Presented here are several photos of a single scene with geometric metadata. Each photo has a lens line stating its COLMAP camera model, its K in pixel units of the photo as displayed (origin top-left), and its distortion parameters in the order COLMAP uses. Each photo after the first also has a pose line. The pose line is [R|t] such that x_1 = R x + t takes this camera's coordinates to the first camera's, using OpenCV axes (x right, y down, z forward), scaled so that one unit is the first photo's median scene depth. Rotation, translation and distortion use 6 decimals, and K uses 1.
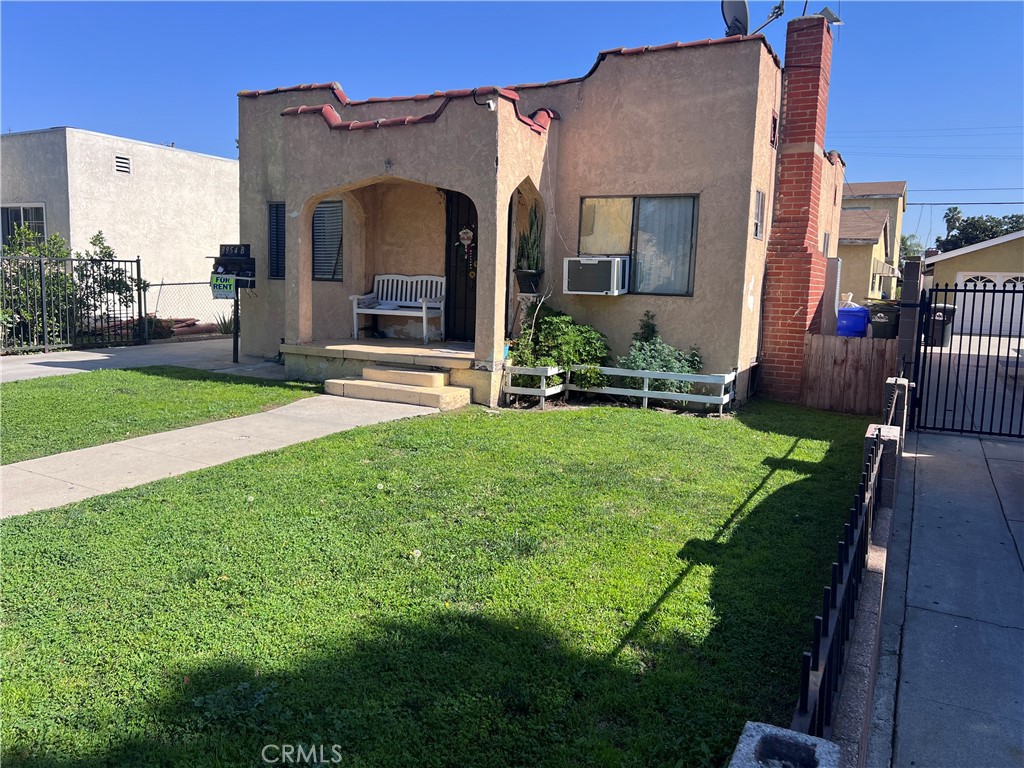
lens RADIAL K [[776.4, 0, 509.3], [0, 776.4, 370.3], [0, 0, 1]] dist [0.056620, -0.061474]
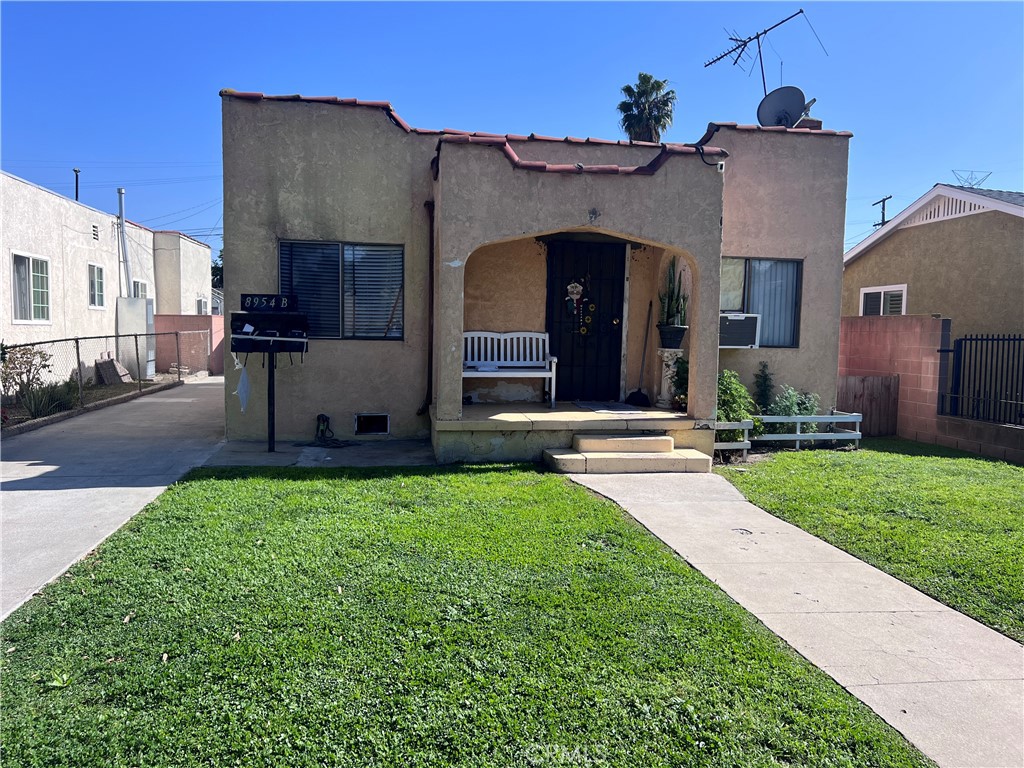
lens RADIAL K [[776.4, 0, 513.4], [0, 776.4, 388.3], [0, 0, 1]] dist [0.056620, -0.061474]
pose [[0.794193, -0.061717, 0.604523, -0.803131], [0.077148, 0.997020, 0.000435, -0.069096], [-0.602749, 0.046292, 0.796587, 0.341793]]
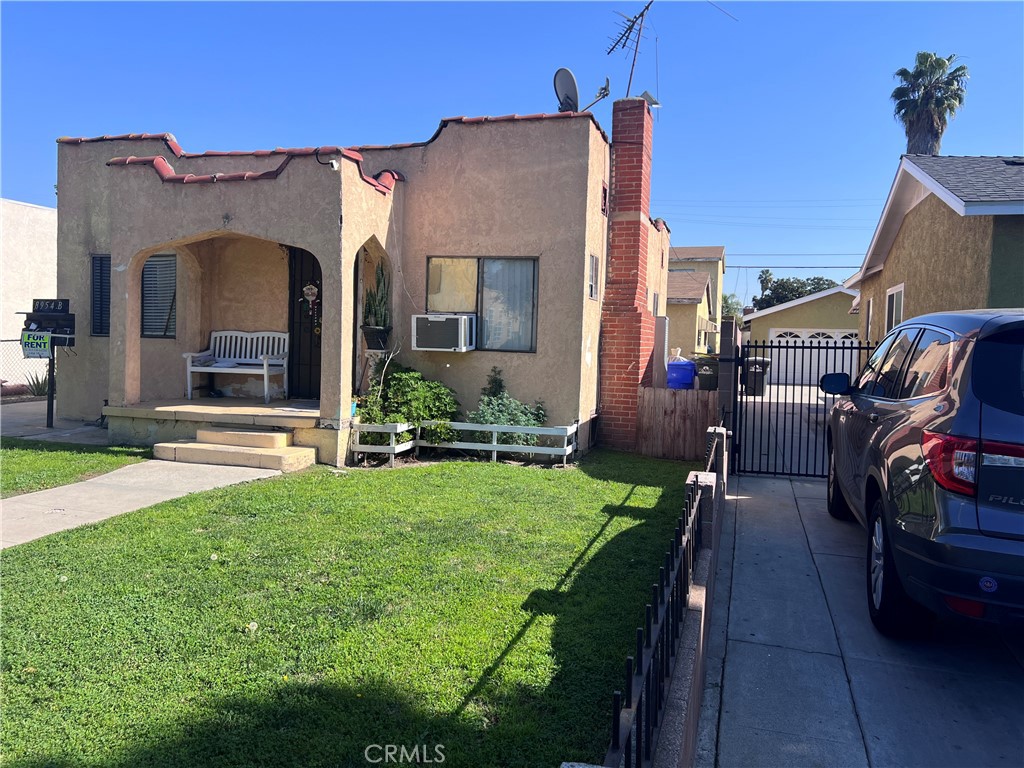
lens RADIAL K [[776.4, 0, 517.7], [0, 776.4, 370.8], [0, 0, 1]] dist [0.056620, -0.061474]
pose [[0.980237, -0.010938, 0.197522, 0.005922], [0.024414, 0.997526, -0.065922, -0.002663], [-0.196312, 0.069442, 0.978079, -0.011435]]
